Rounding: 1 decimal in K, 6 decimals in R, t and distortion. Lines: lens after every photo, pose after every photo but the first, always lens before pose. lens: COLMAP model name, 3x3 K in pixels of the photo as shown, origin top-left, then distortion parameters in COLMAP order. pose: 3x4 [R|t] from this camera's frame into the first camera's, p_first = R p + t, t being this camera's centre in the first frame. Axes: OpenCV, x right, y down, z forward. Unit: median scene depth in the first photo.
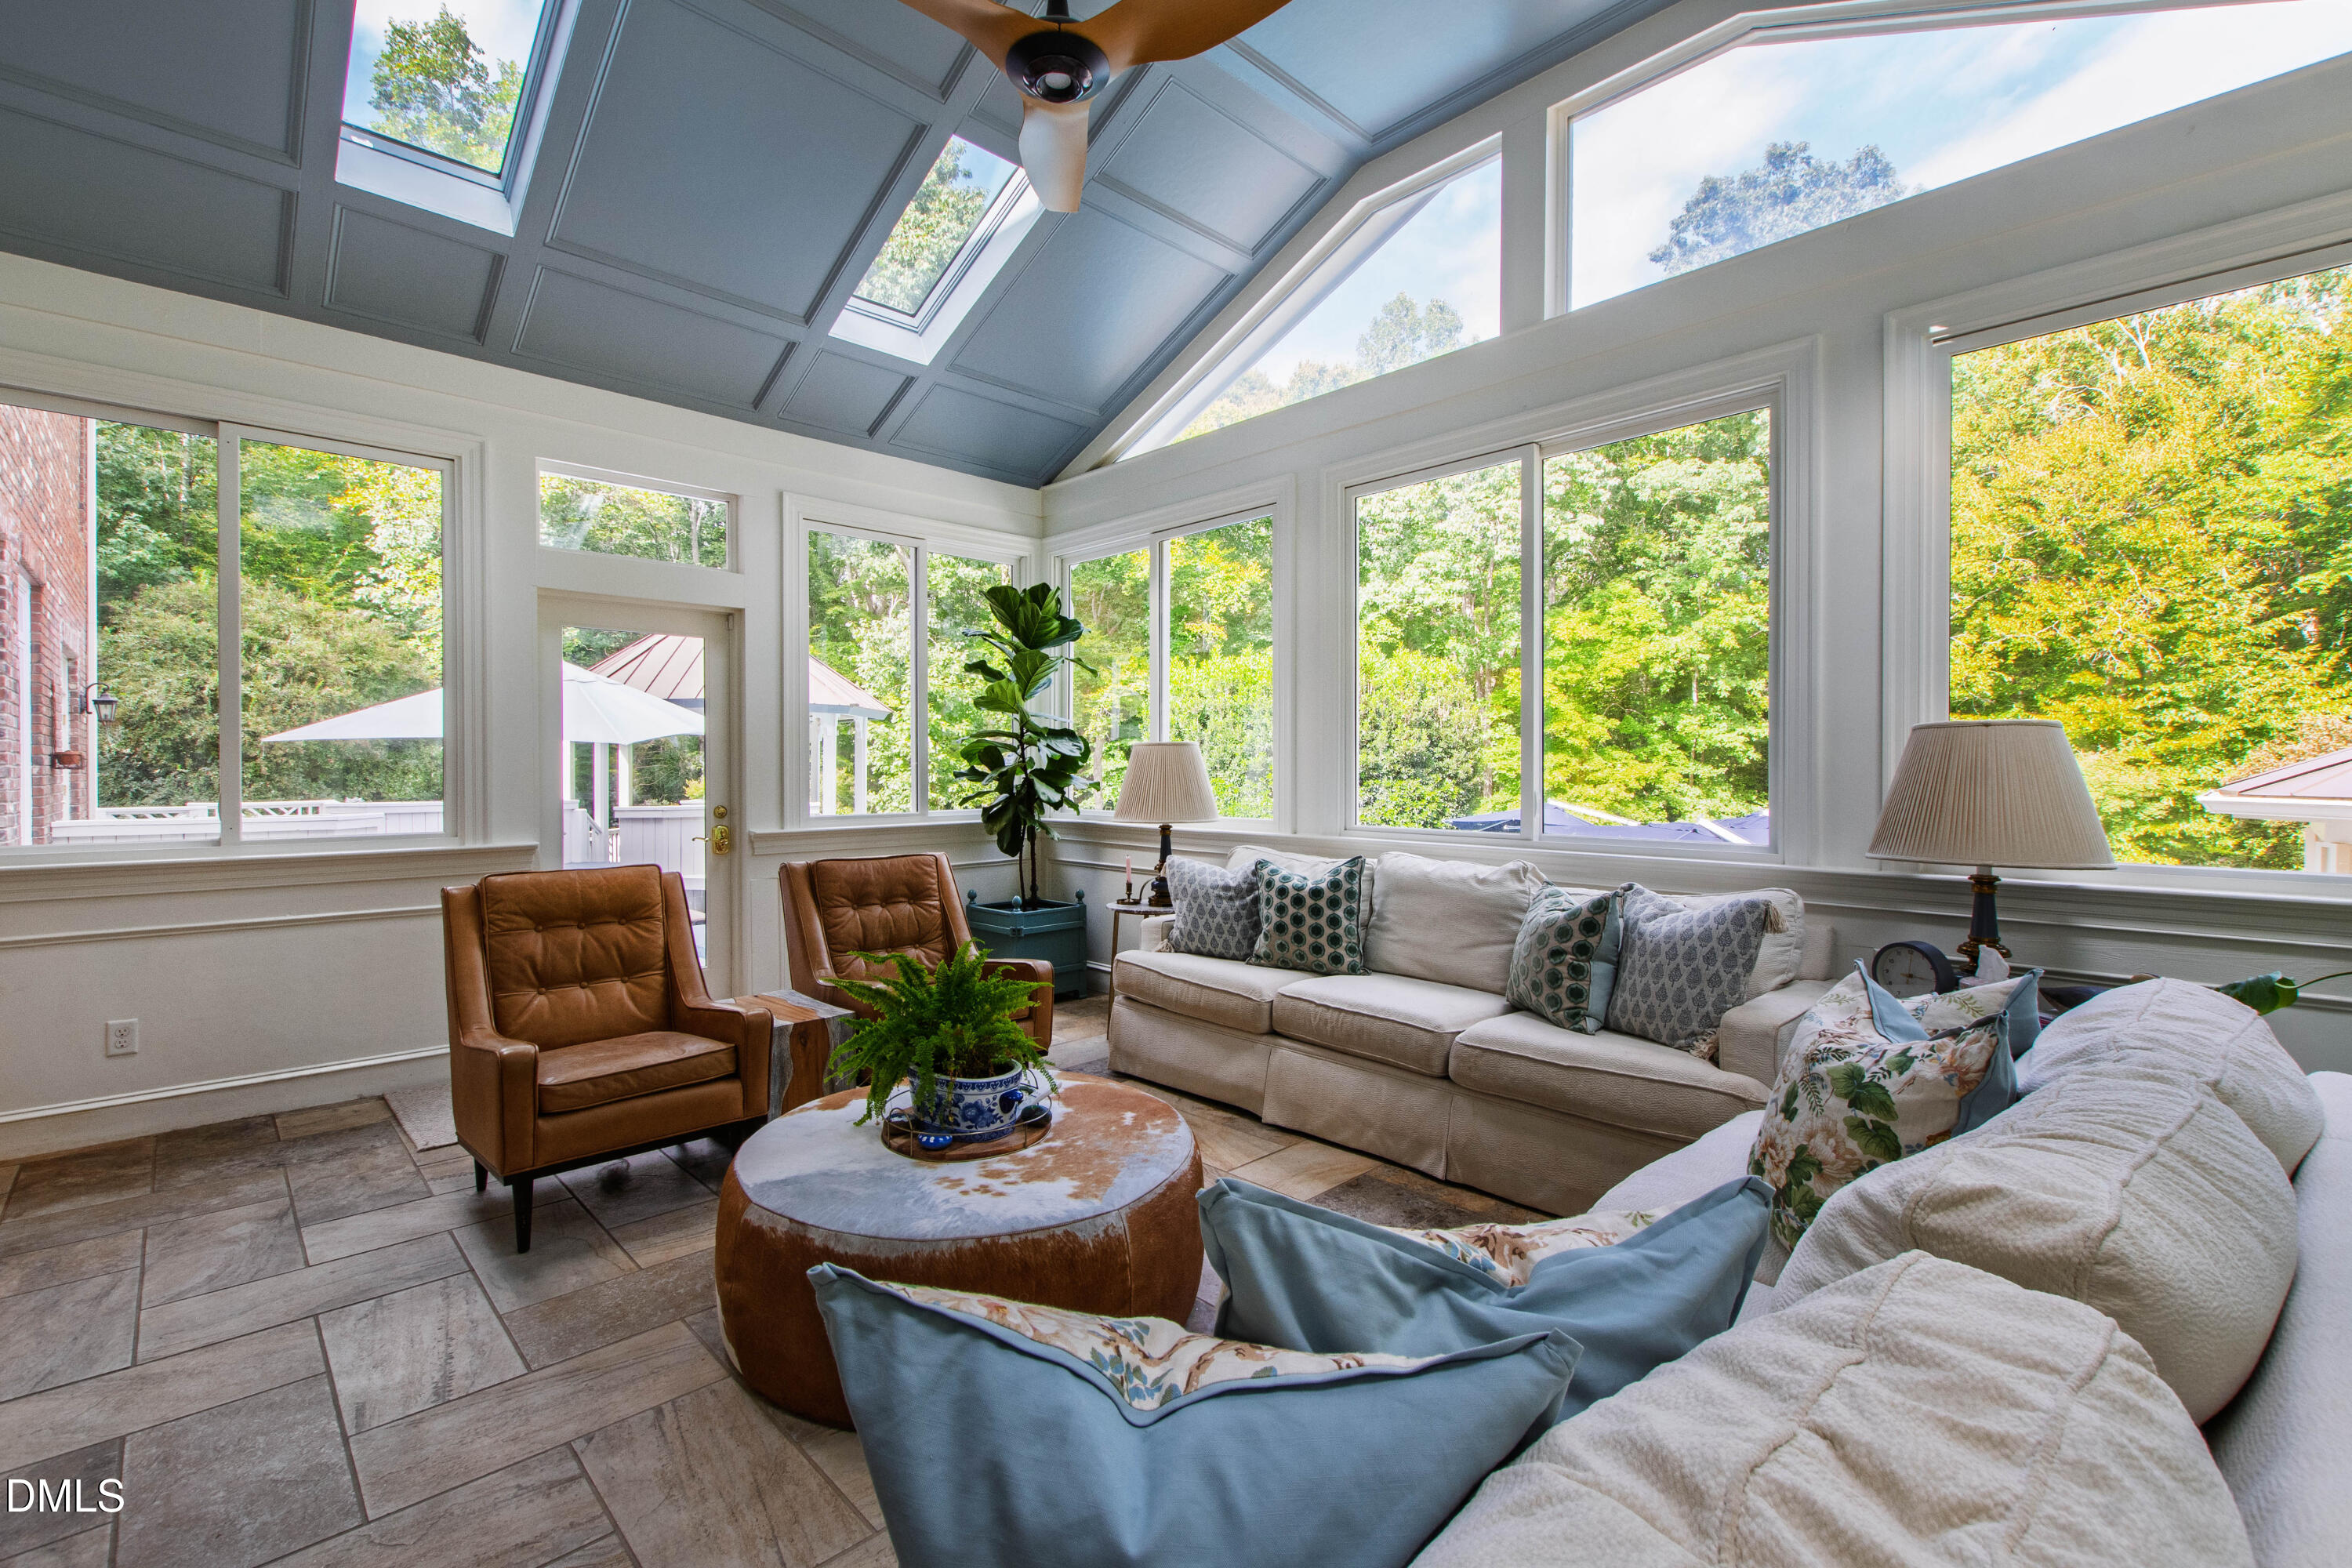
lens RADIAL K [[1007.6, 0, 1151.3], [0, 1007.6, 775.8], [0, 0, 1]] dist [0.000910, -0.001054]
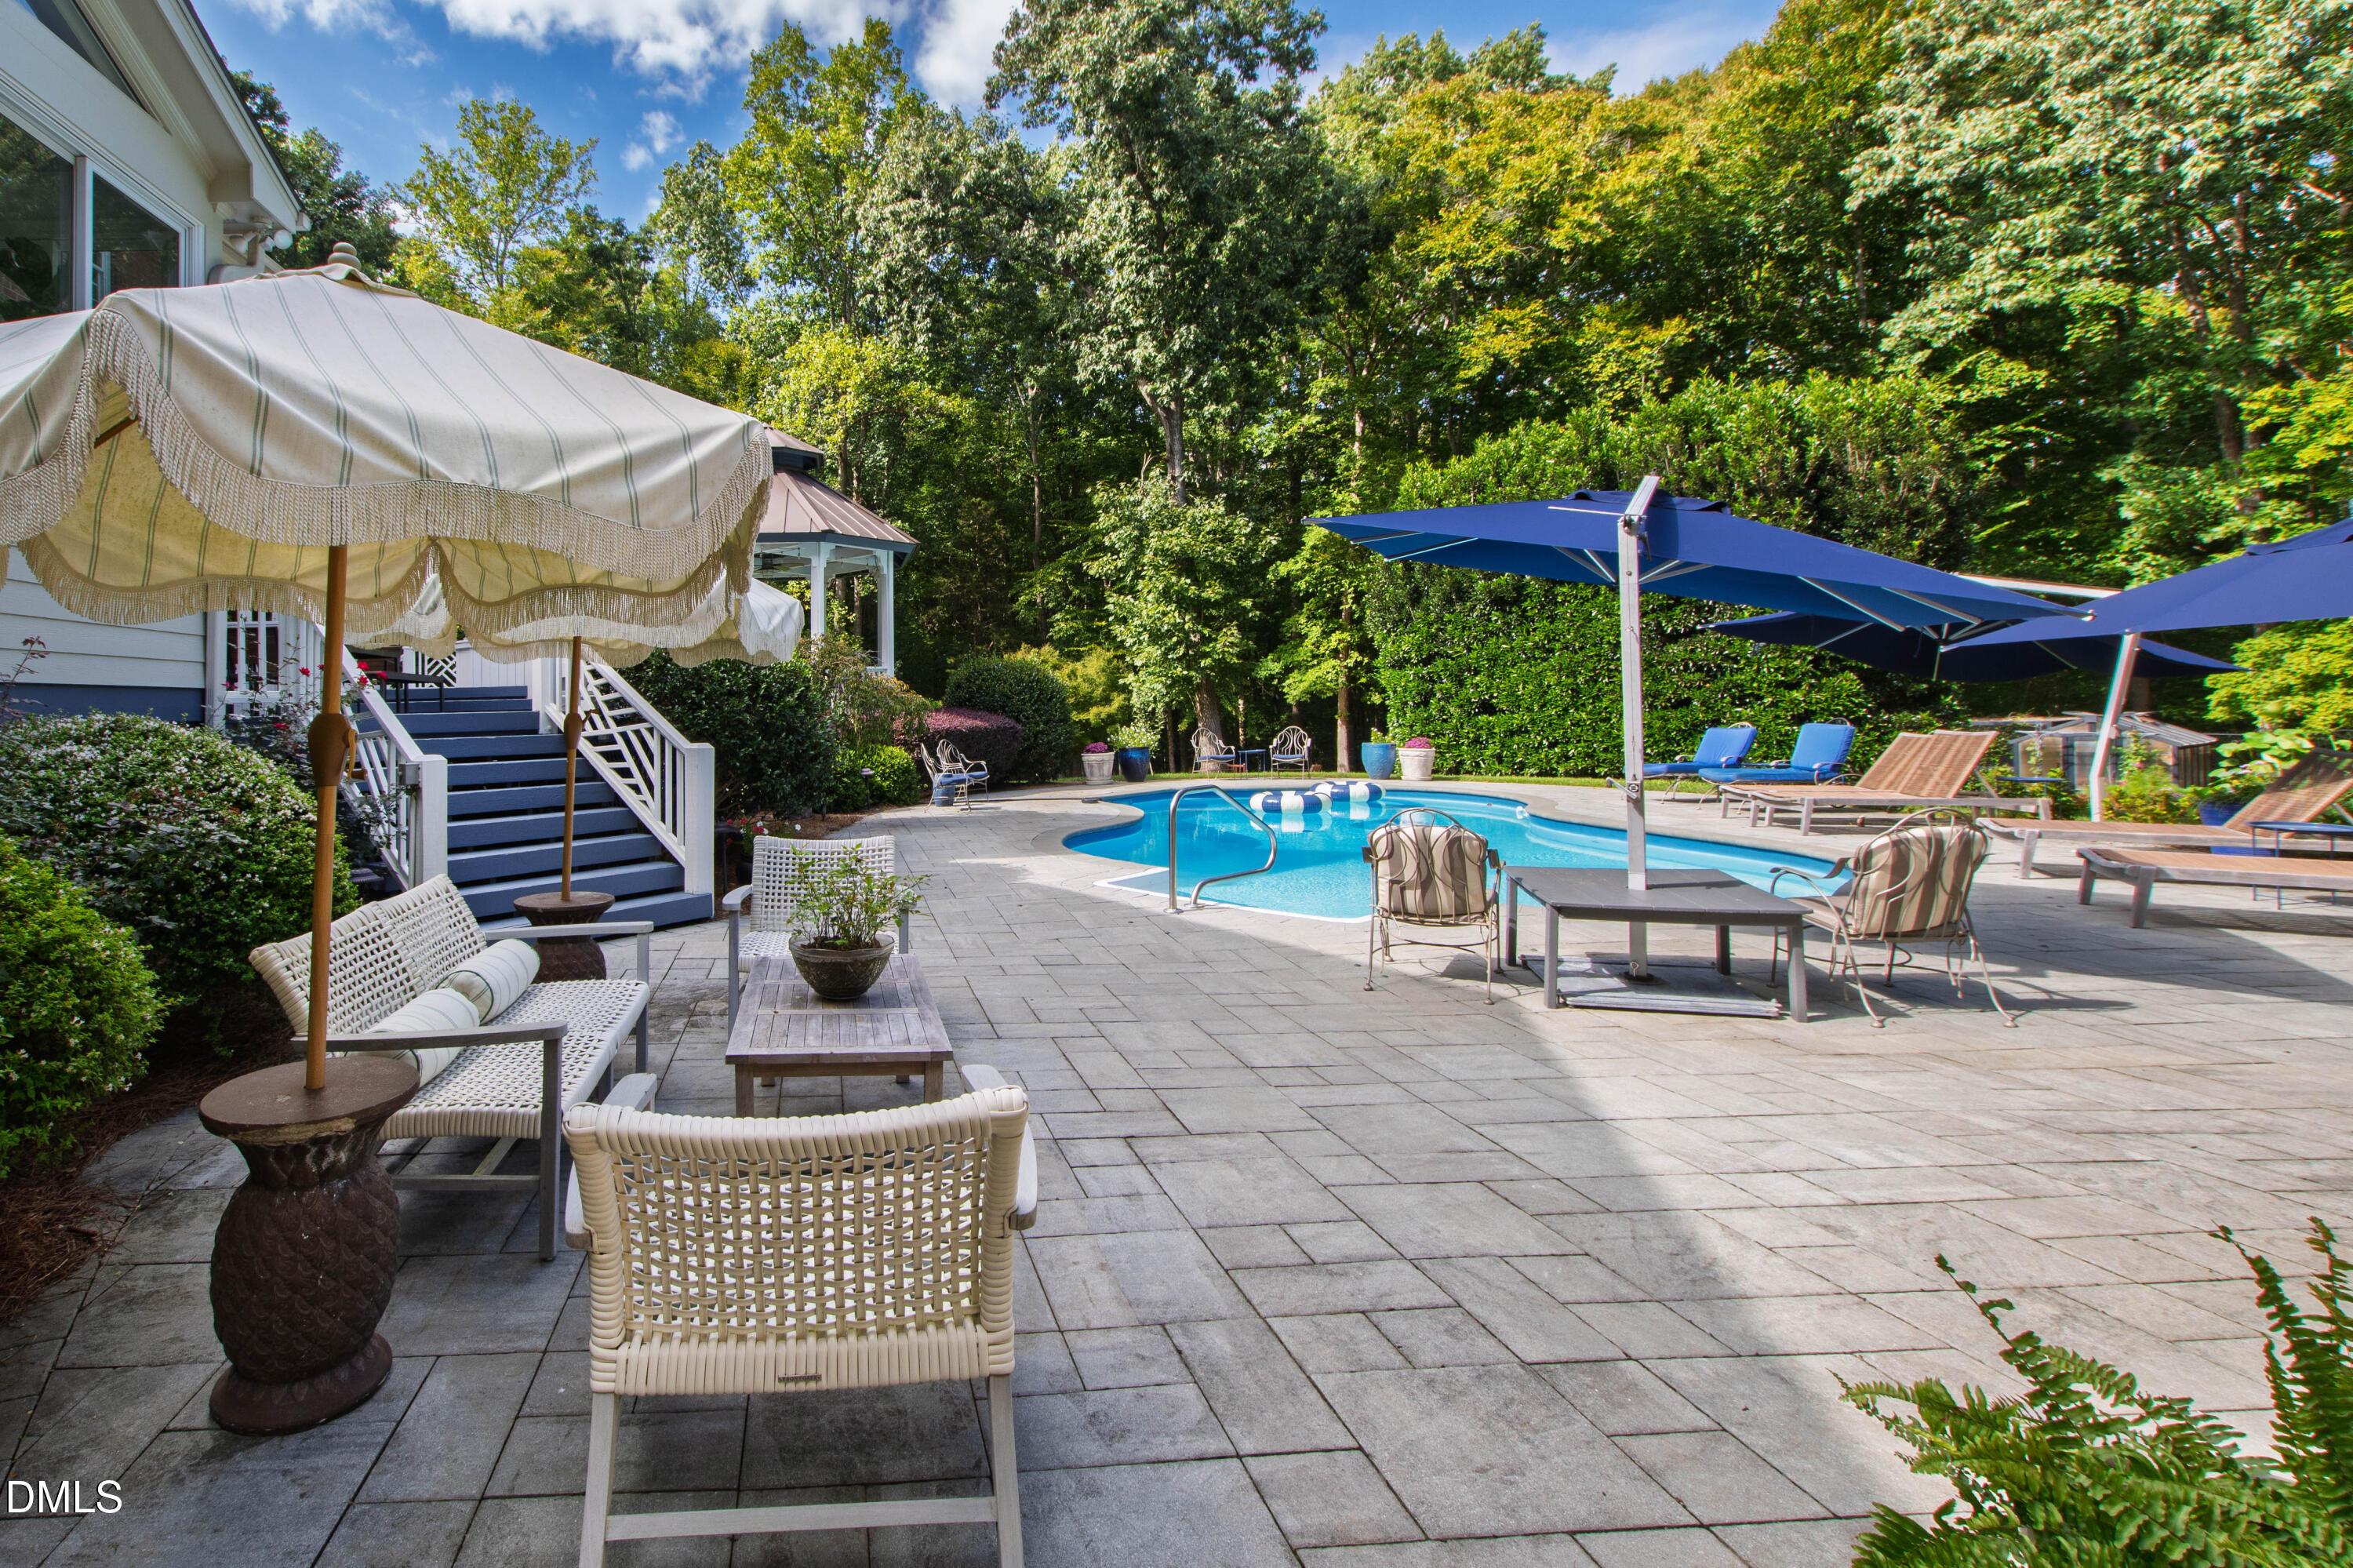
lens RADIAL K [[1089.4, 0, 874.5], [0, 1089.4, 696.6], [0, 0, 1]] dist [0.005824, 0.000434]
pose [[0.745961, -0.022599, -0.665607, 0.257271], [0.014971, 0.999741, -0.017165, 0.064468], [0.665822, 0.002840, 0.746105, 0.140303]]
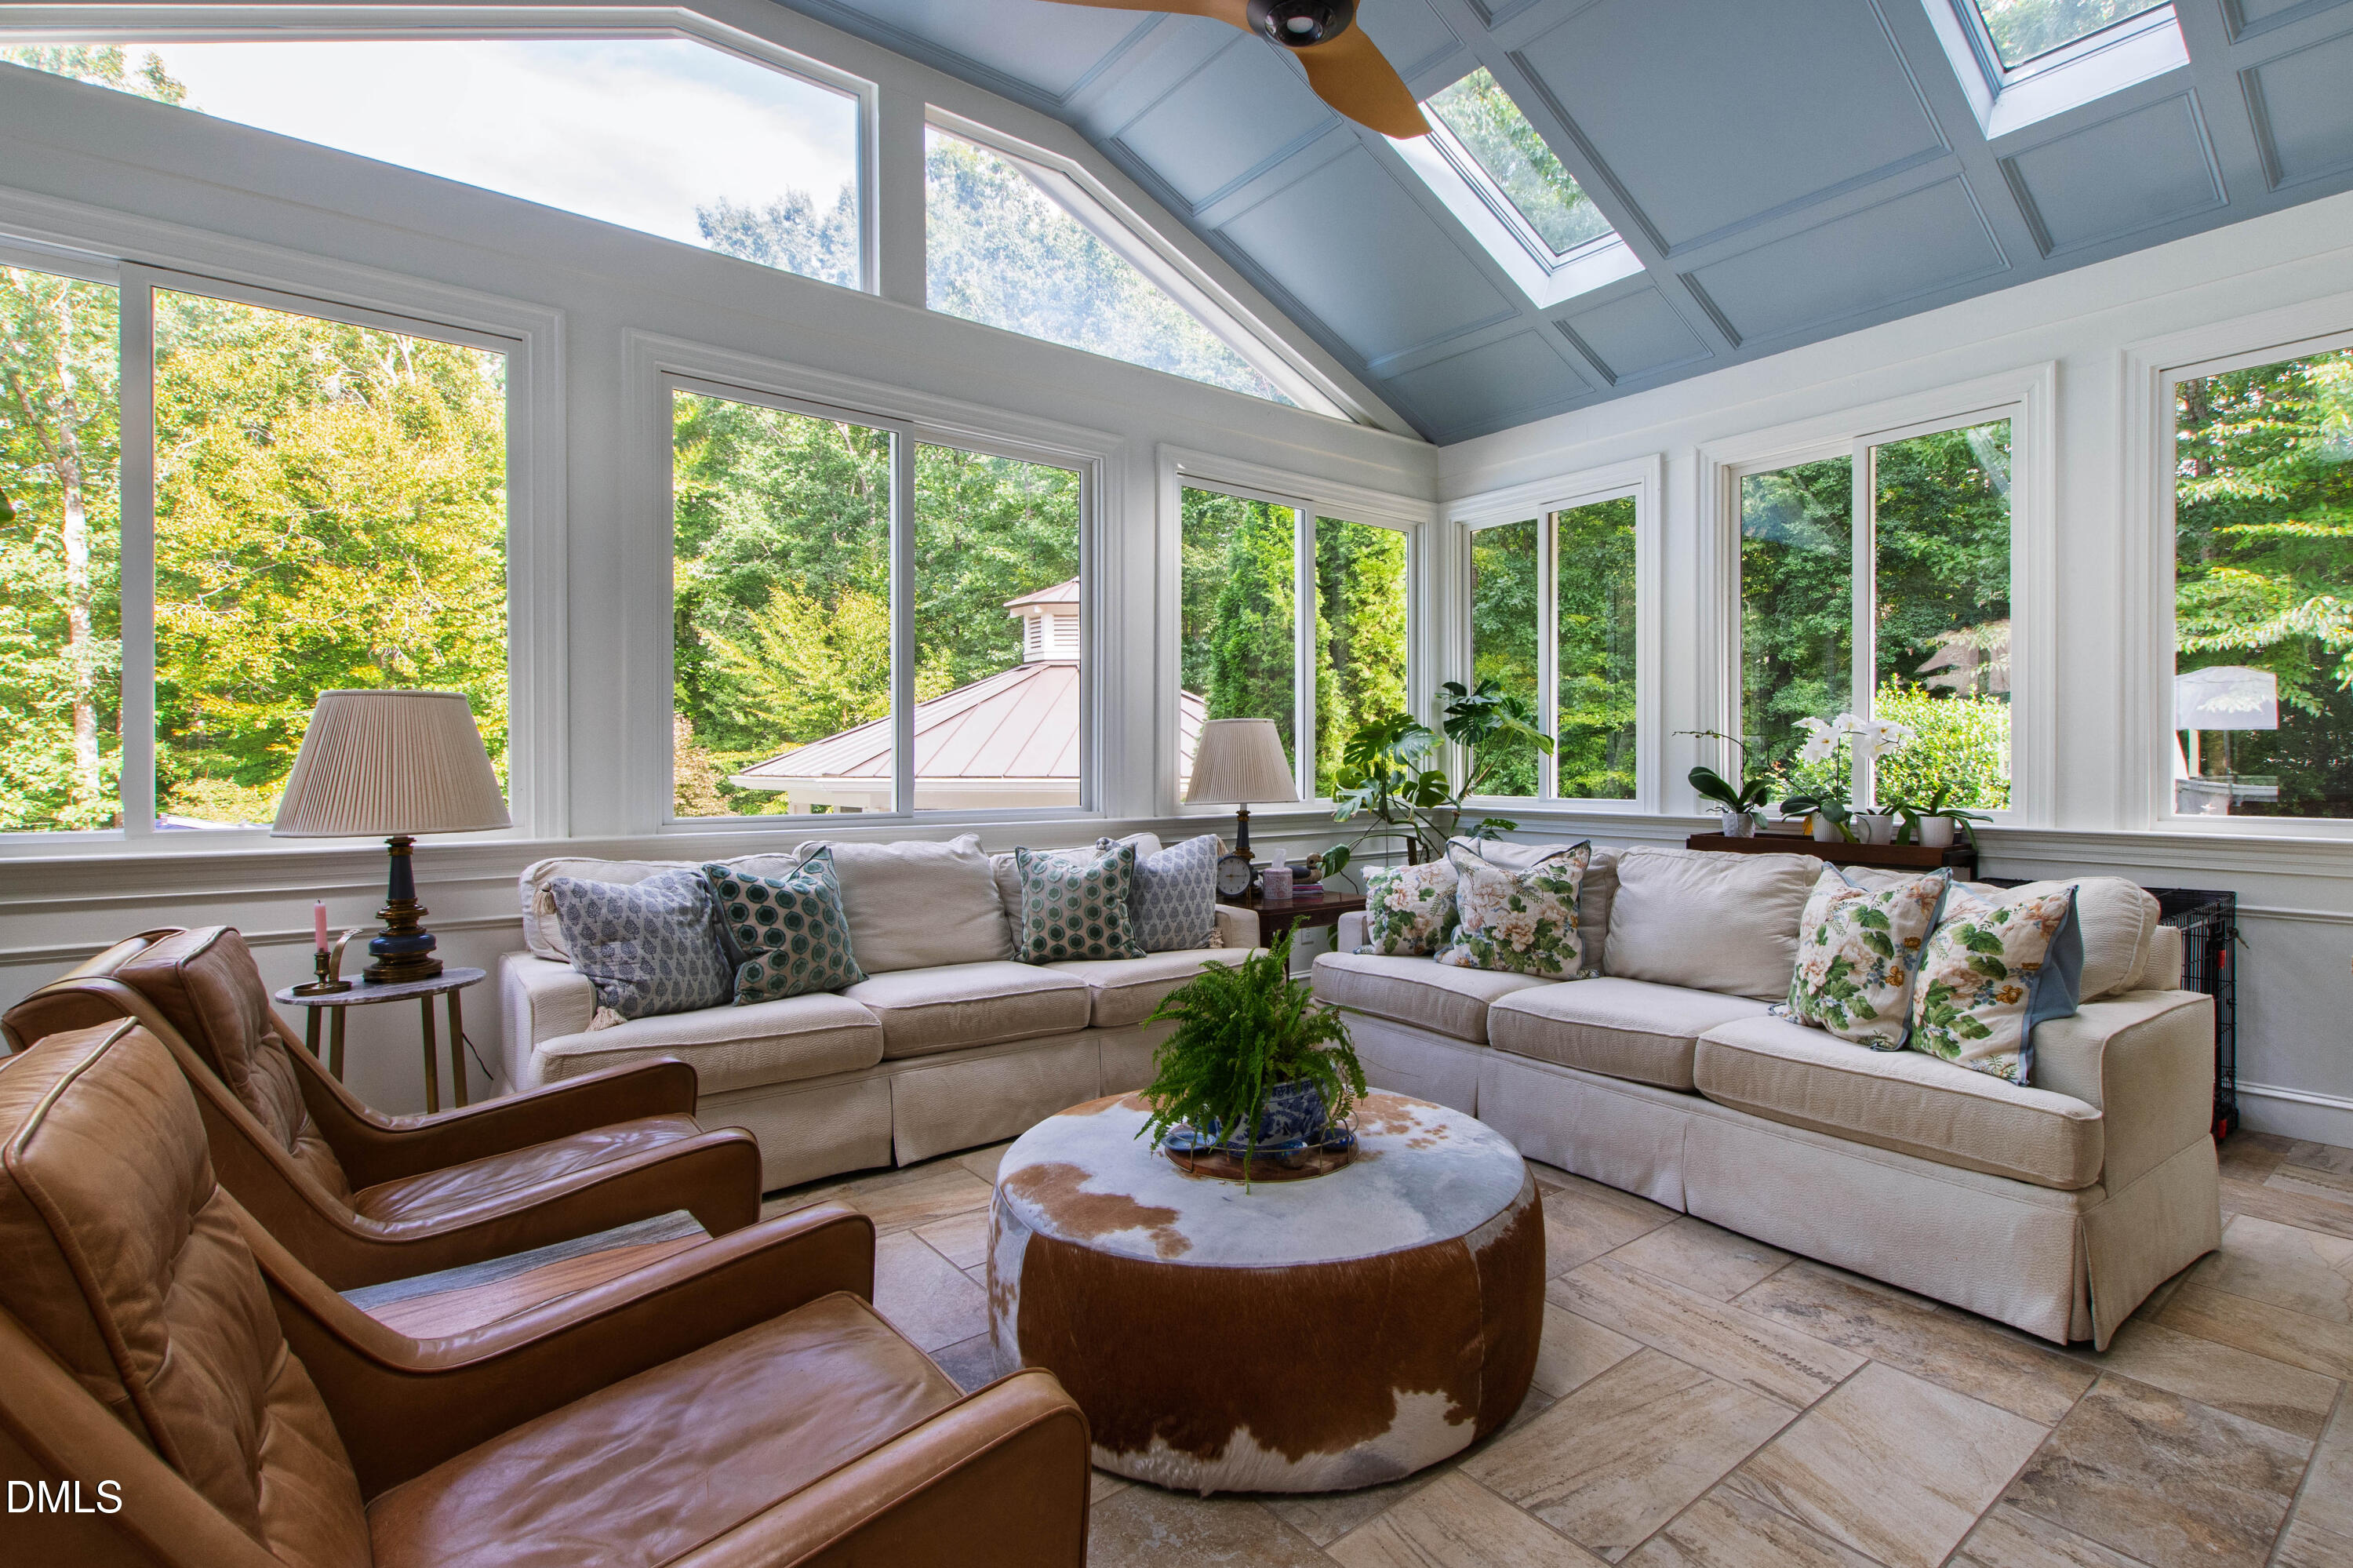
lens RADIAL K [[1110.6, 0, 1240.0], [0, 1110.6, 778.8], [0, 0, 1]] dist [0.000475, -0.000366]
pose [[0.079536, -0.012451, 0.996754, -0.083017], [0.009588, 0.999885, 0.011725, 0.001845], [-0.996786, 0.008624, 0.079646, 0.069286]]
